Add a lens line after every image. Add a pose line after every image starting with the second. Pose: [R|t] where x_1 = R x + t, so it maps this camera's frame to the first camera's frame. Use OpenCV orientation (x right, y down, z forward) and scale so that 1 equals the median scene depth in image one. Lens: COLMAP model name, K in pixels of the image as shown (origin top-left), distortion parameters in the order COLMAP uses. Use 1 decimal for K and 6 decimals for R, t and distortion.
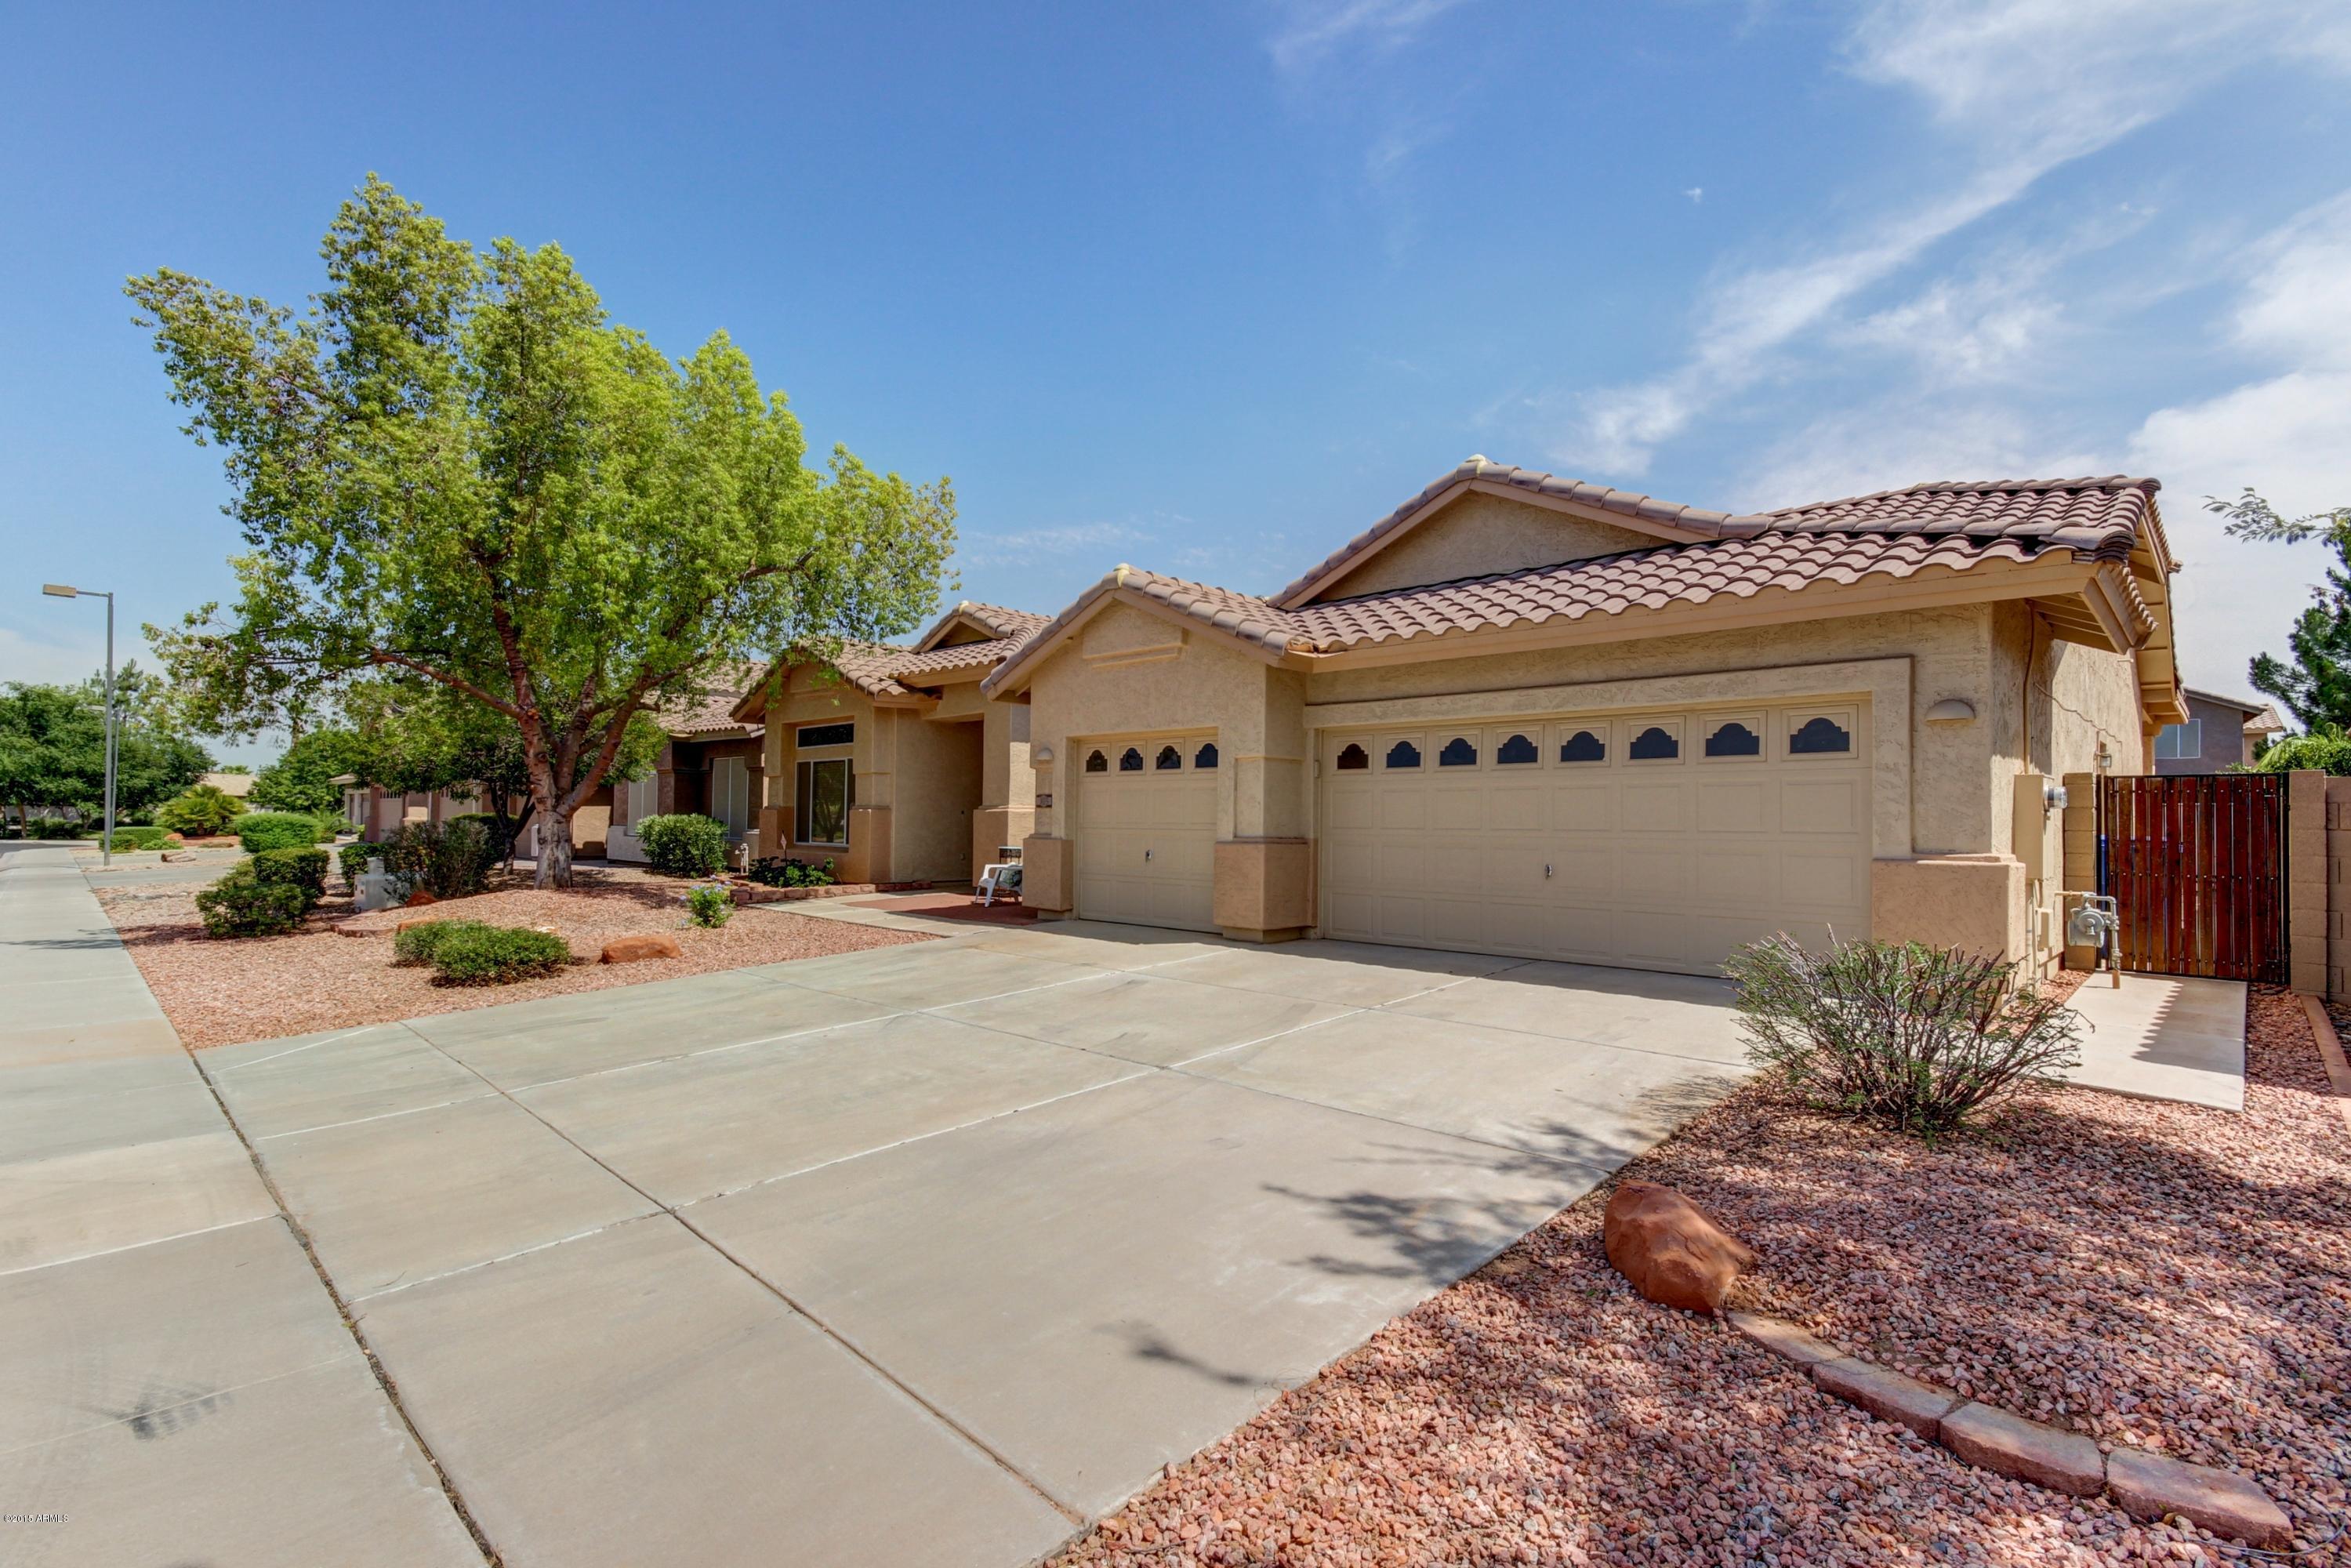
lens RADIAL K [[1110.2, 0, 1173.4], [0, 1110.2, 778.5], [0, 0, 1]] dist [0.018018, -0.007288]
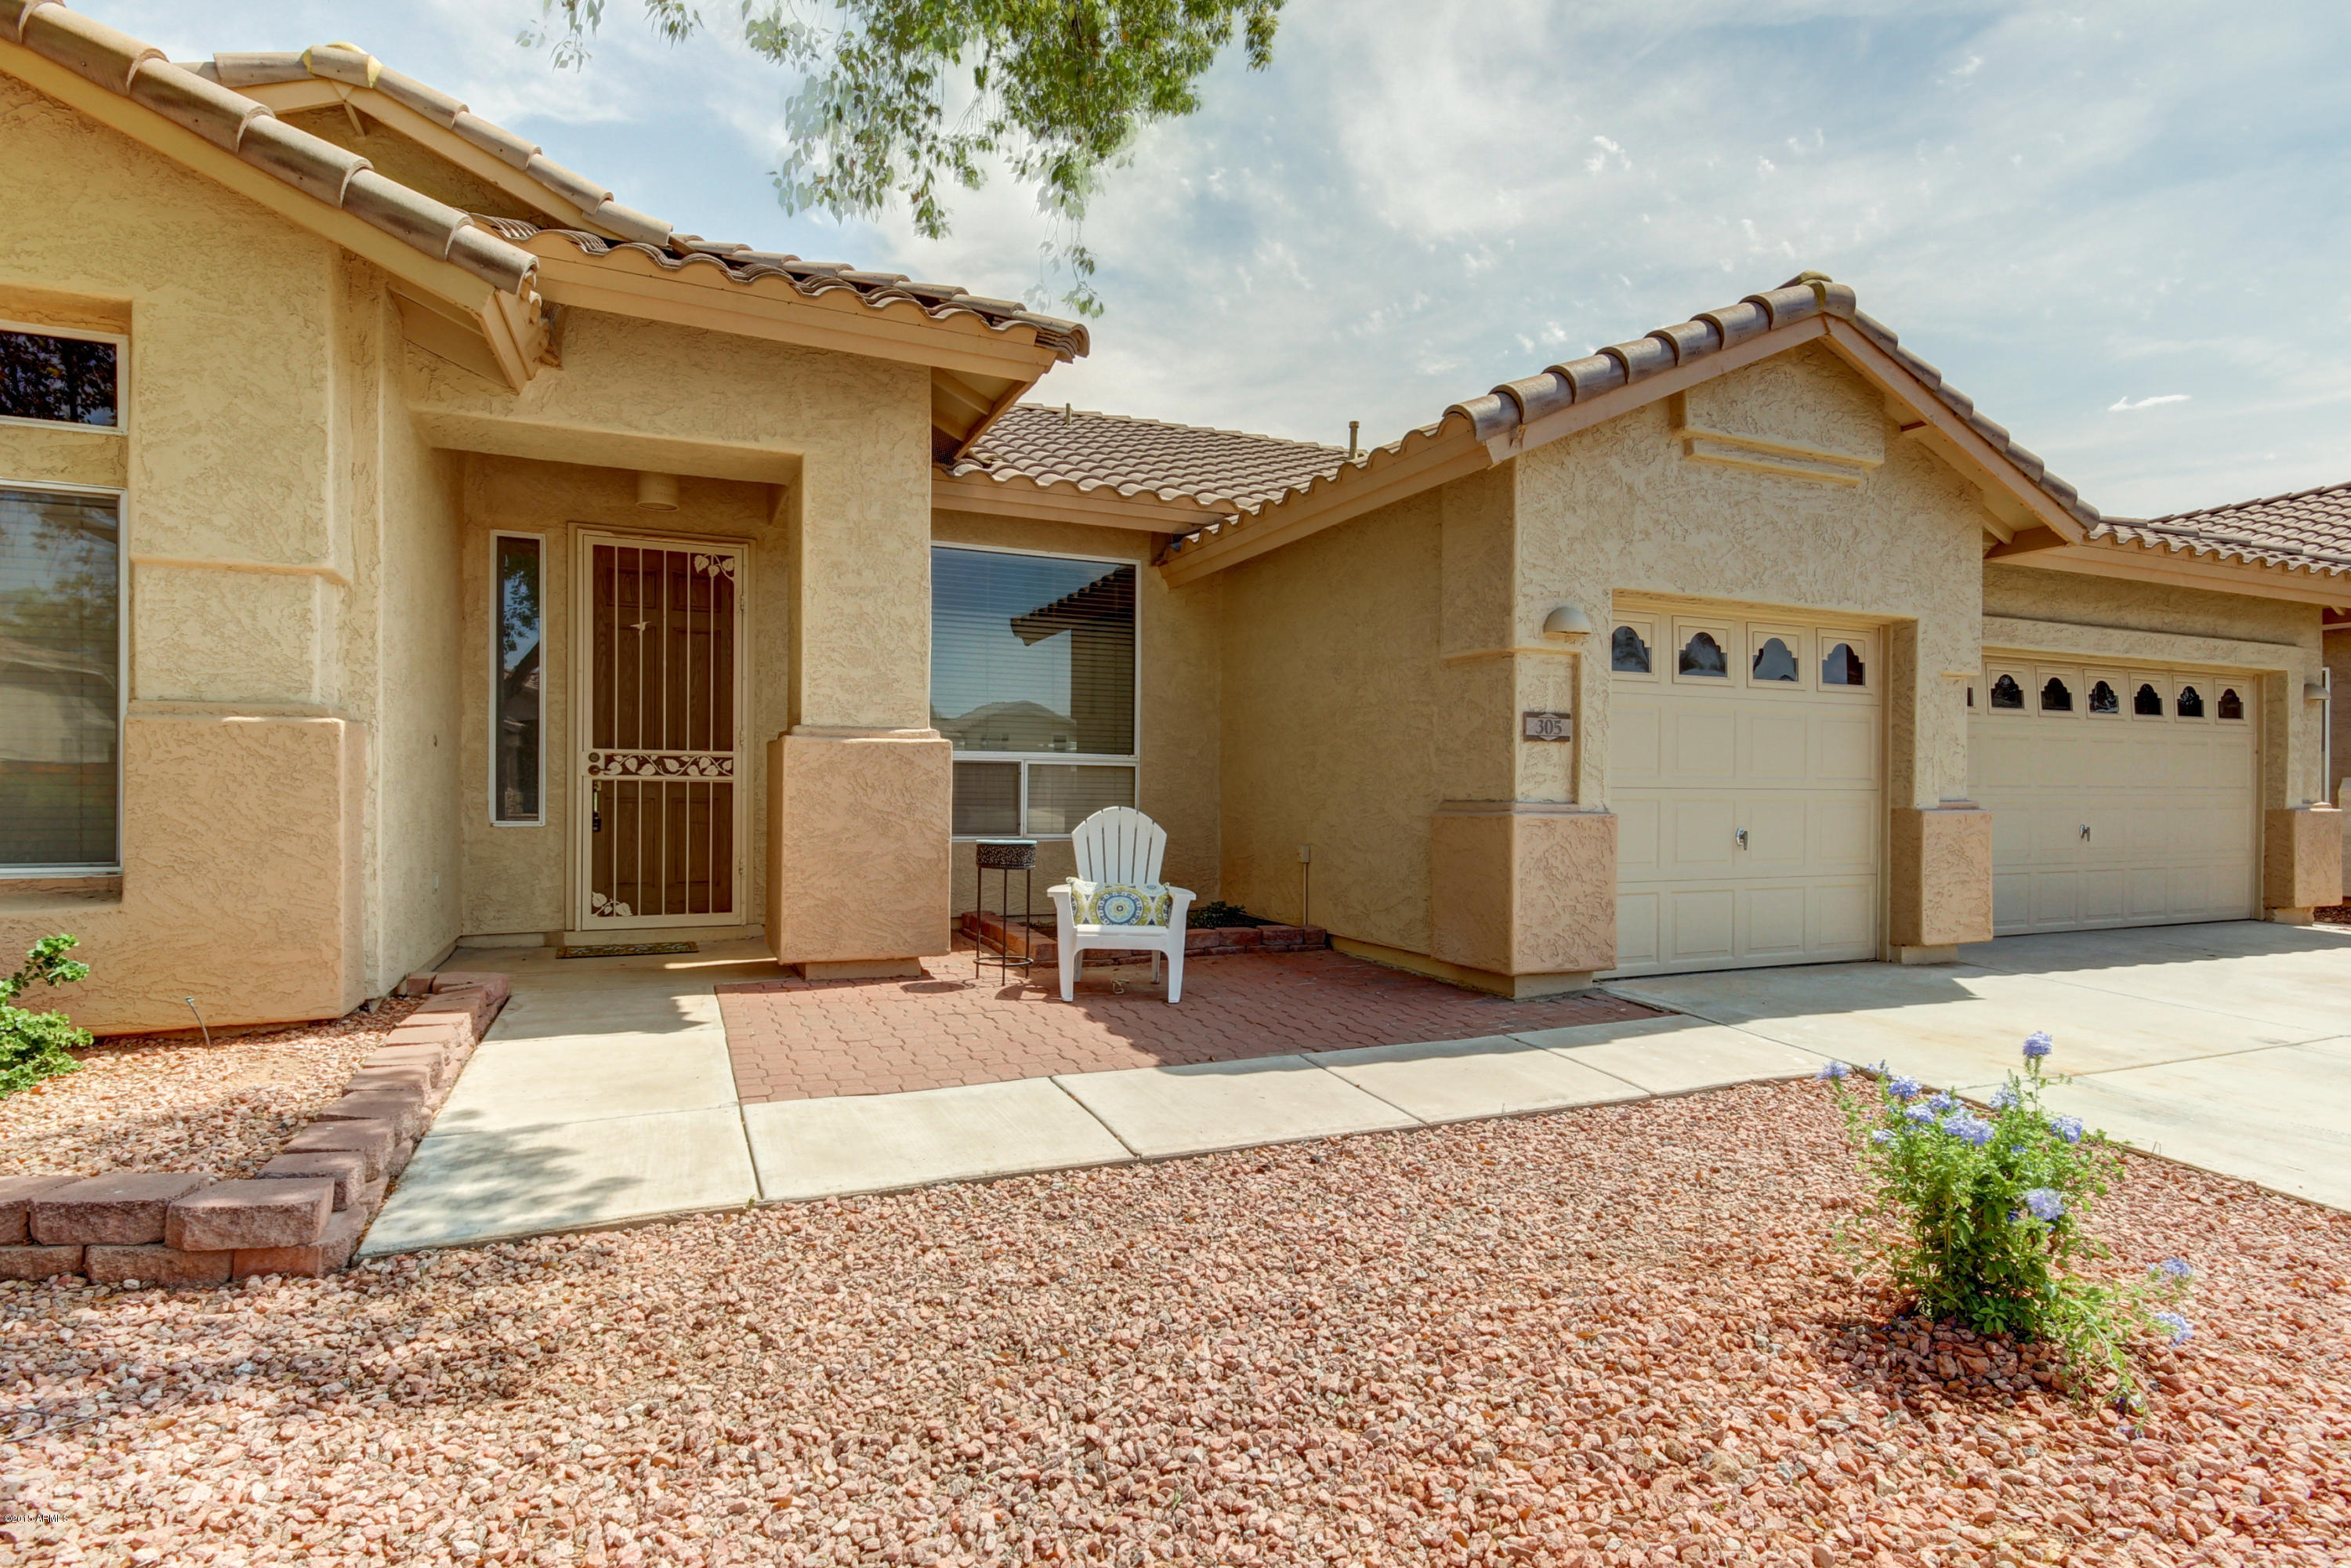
lens RADIAL K [[1204.0, 0, 1186.8], [0, 1204.0, 789.4], [0, 0, 1]] dist [0.015154, -0.000407]
pose [[0.351601, -0.009359, 0.936103, -0.480117], [-0.040150, 0.998879, 0.025067, 0.030186], [-0.935289, -0.046398, 0.350831, 0.756858]]
